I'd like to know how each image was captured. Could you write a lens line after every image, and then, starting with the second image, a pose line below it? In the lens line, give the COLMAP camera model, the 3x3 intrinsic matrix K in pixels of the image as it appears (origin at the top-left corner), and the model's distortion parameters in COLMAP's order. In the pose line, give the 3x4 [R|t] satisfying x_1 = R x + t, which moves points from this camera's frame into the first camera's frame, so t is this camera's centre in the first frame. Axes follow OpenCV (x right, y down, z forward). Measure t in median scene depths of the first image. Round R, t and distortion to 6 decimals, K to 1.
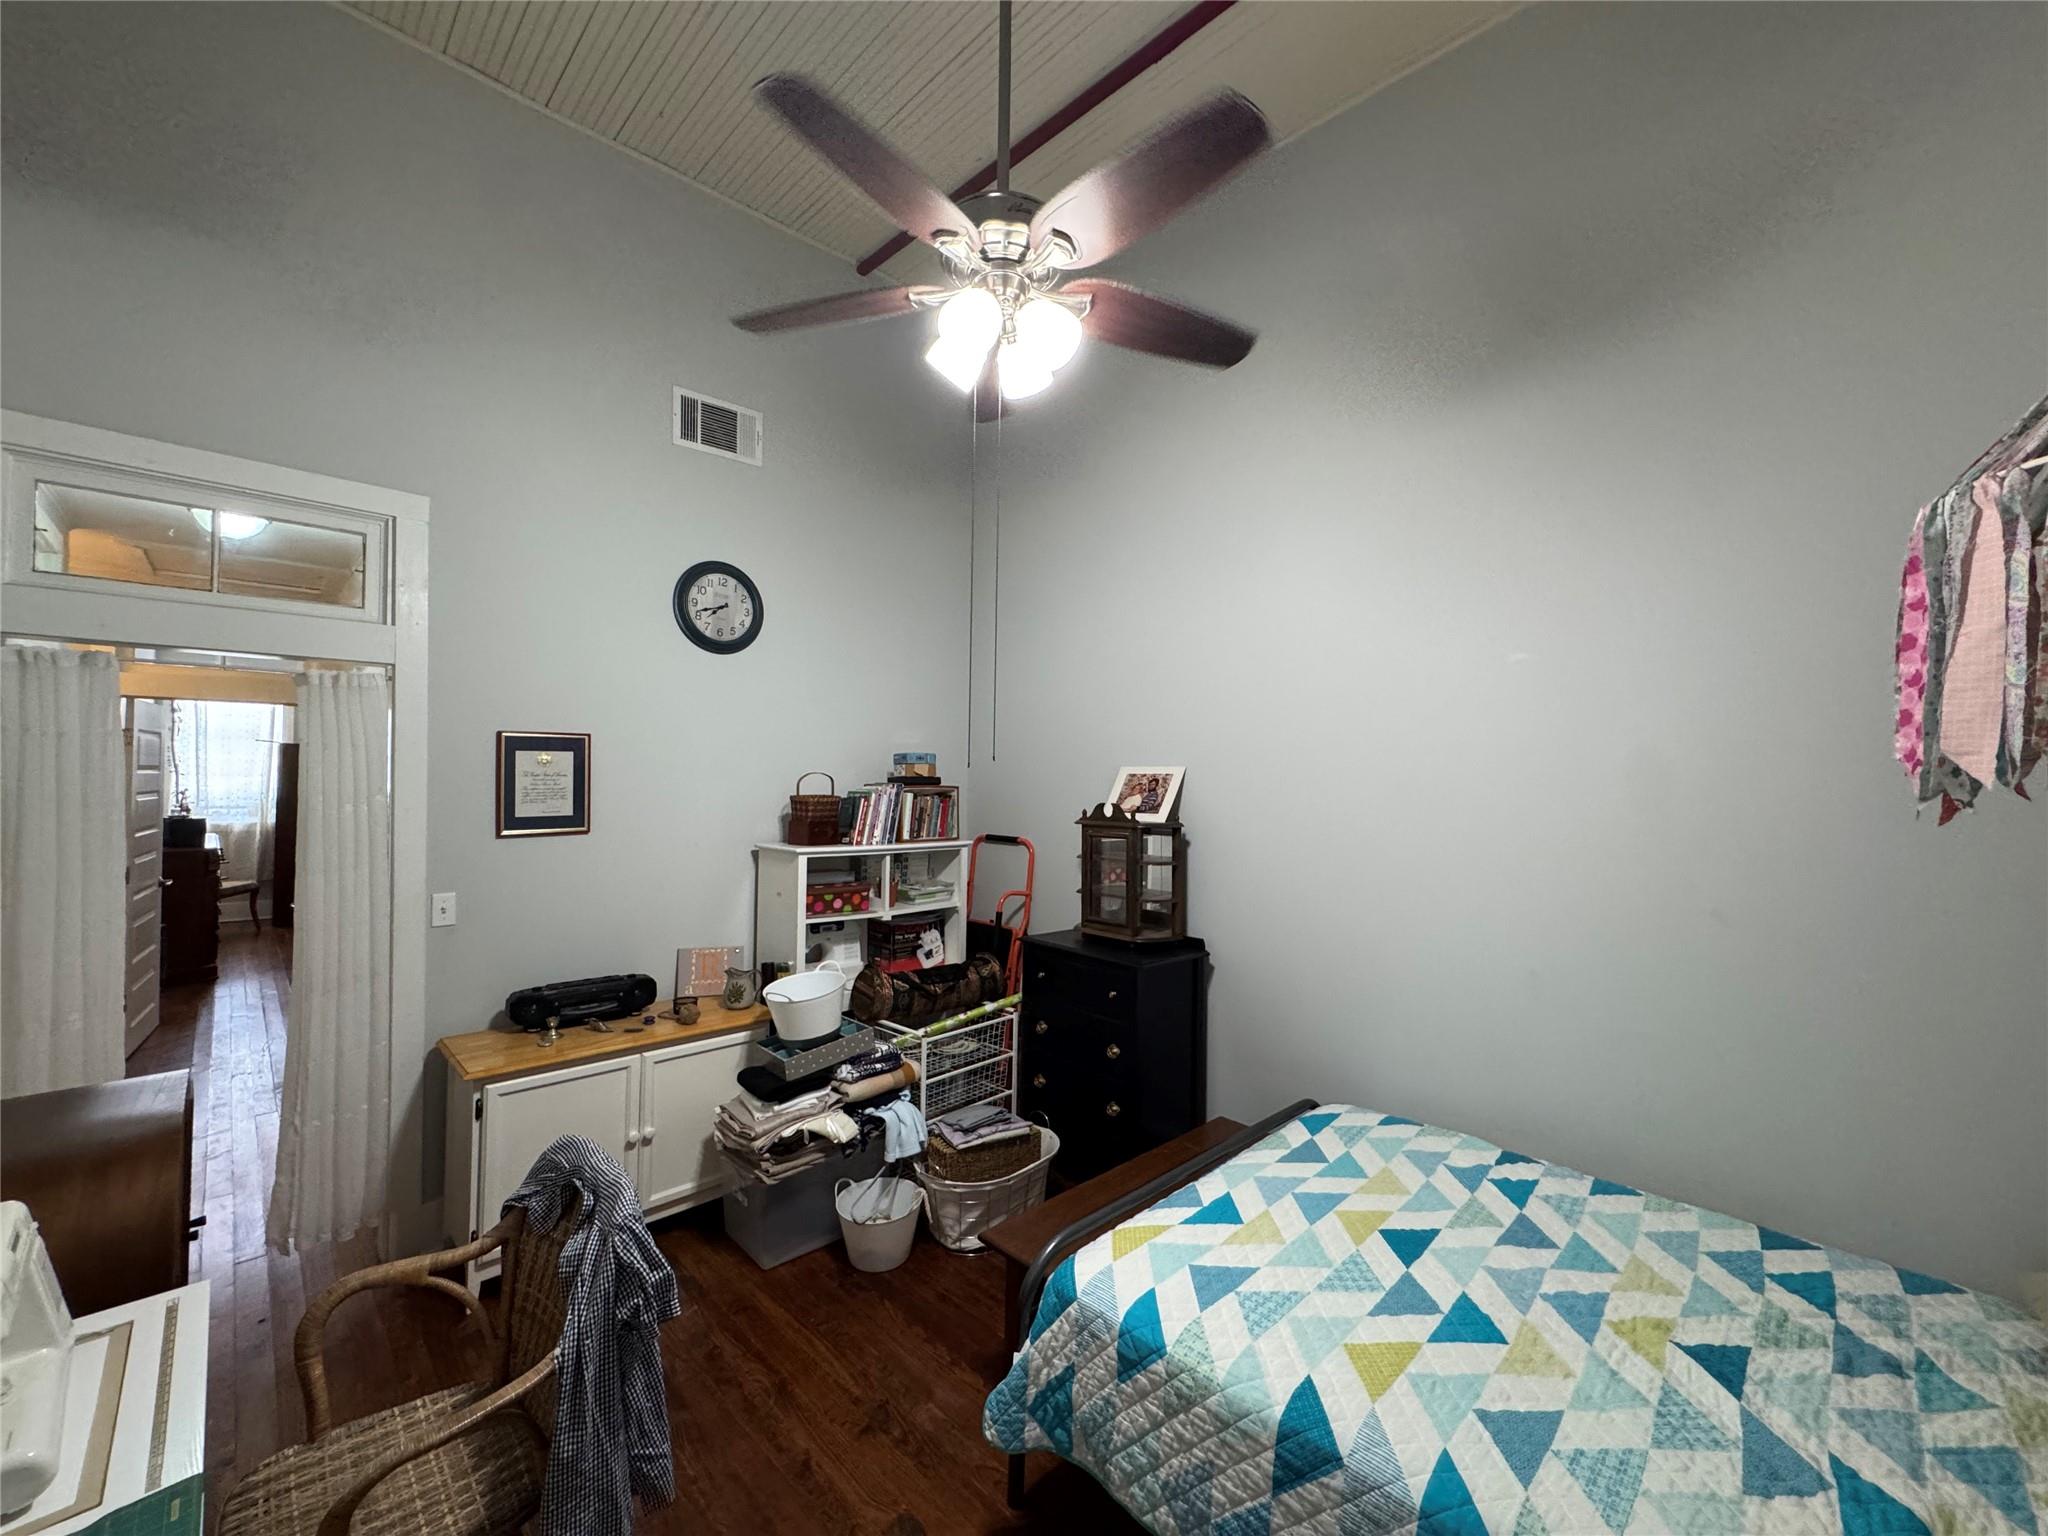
lens RADIAL K [[815.3, 0, 1025.2], [0, 815.3, 763.4], [0, 0, 1]] dist [-0.004909, 0.000962]
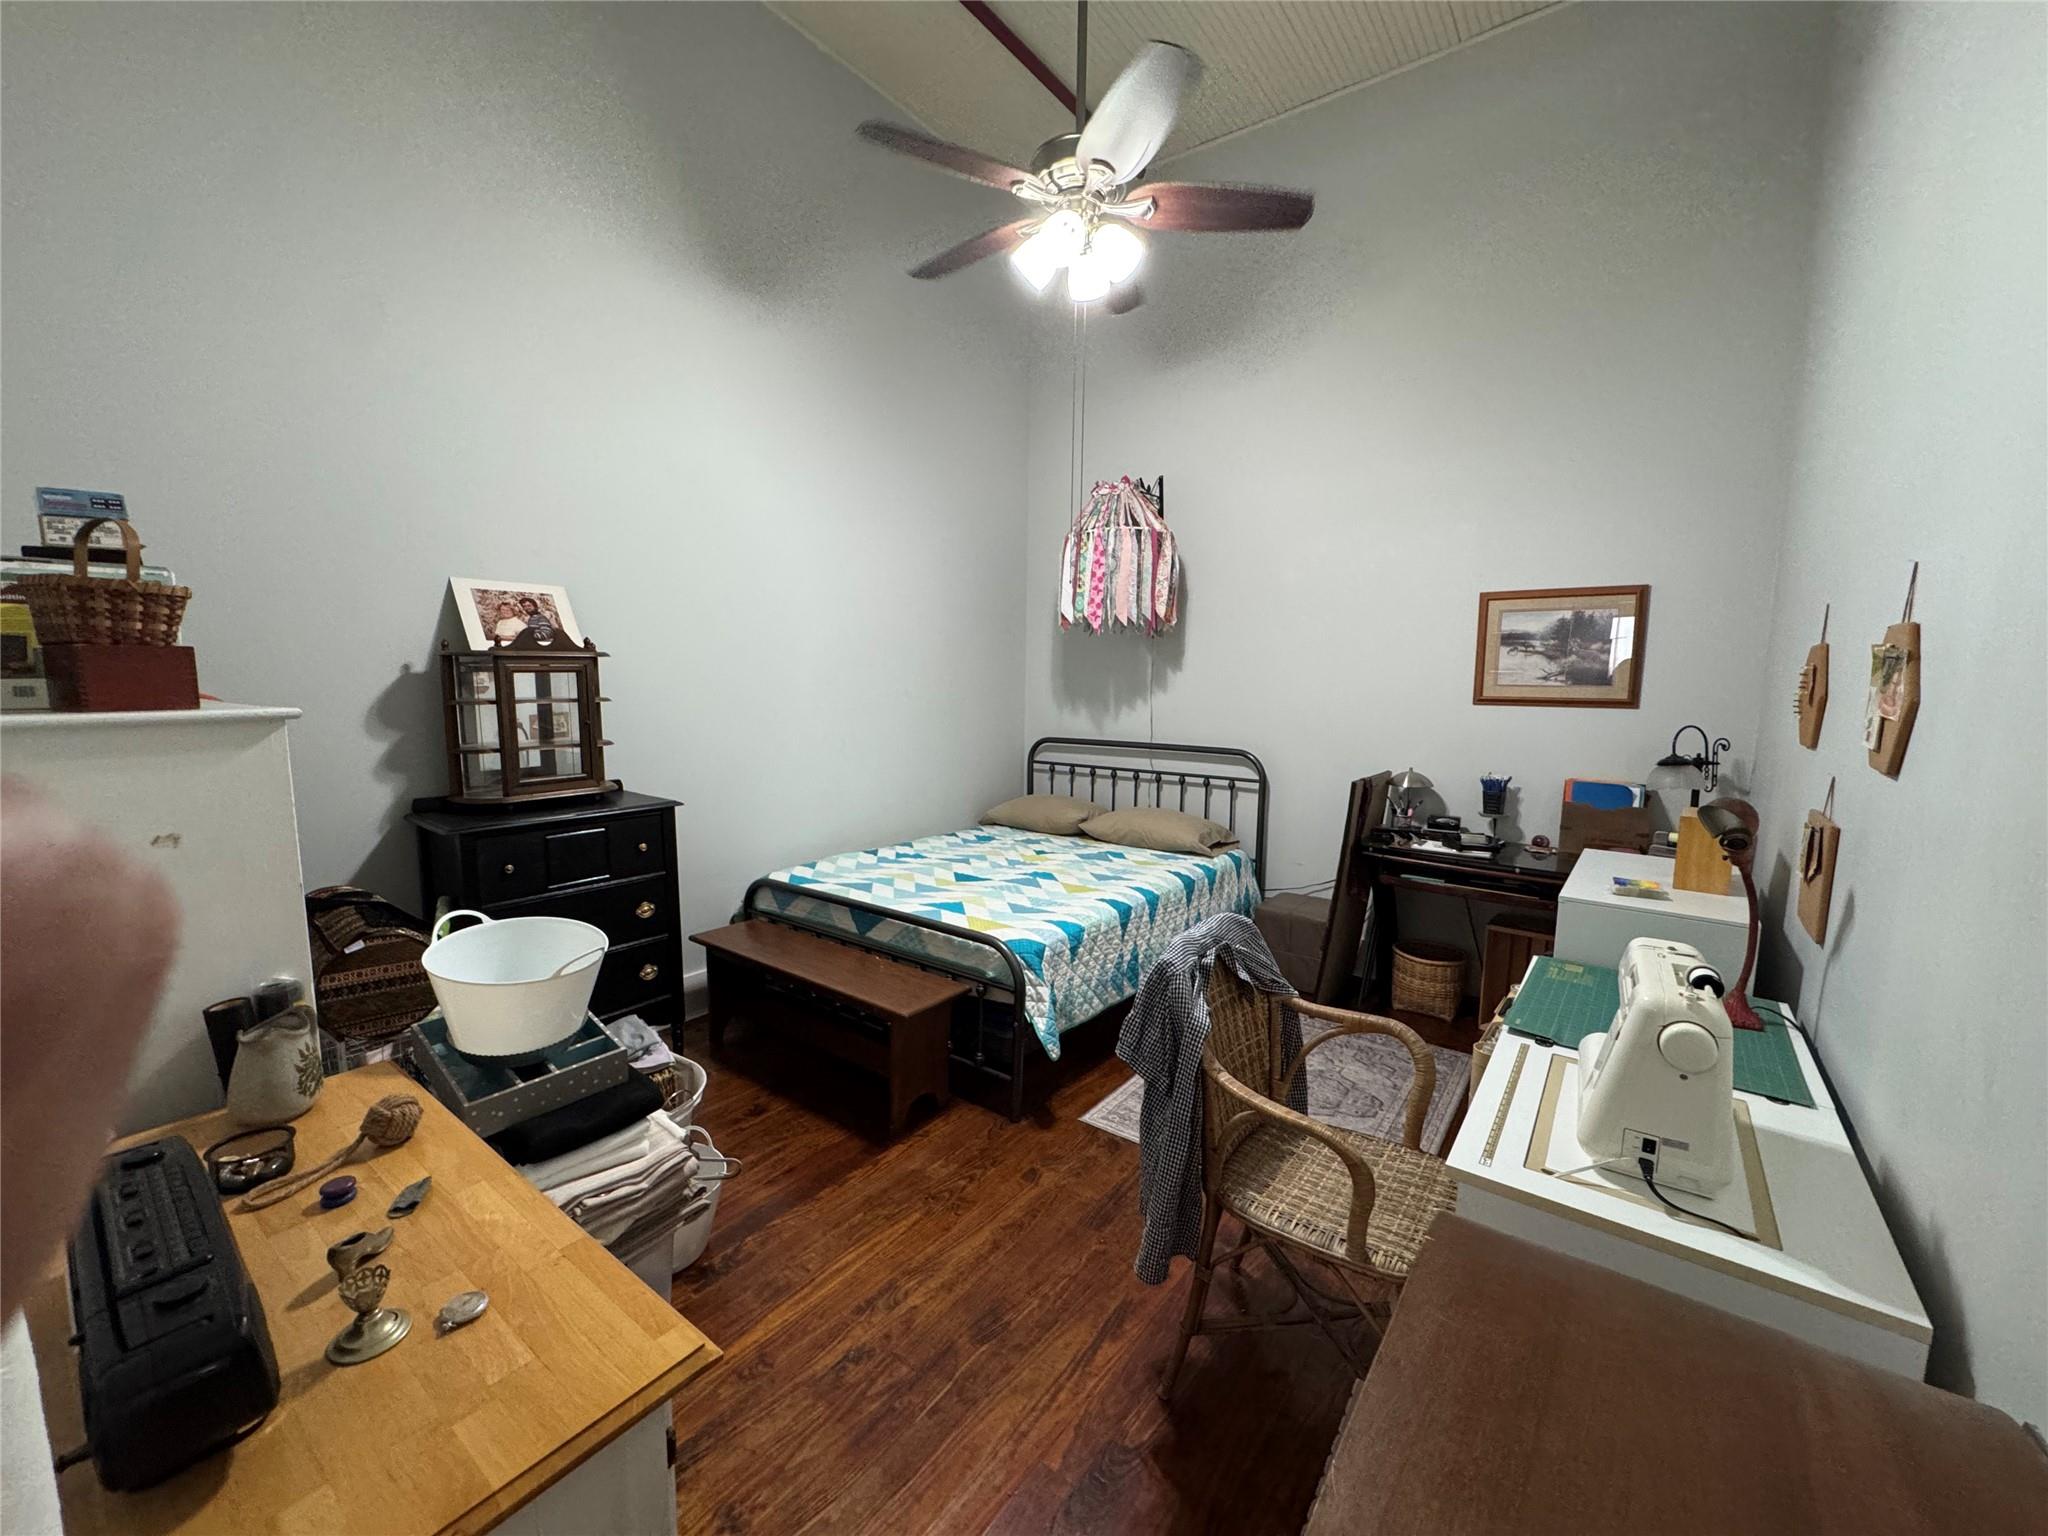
lens RADIAL K [[815.3, 0, 1019.9], [0, 815.3, 765.4], [0, 0, 1]] dist [-0.004909, 0.000962]
pose [[-0.141479, -0.132273, 0.981064, -1.193760], [-0.032831, 0.991115, 0.128893, 0.106179], [-0.989397, -0.013974, -0.144565, 1.091623]]
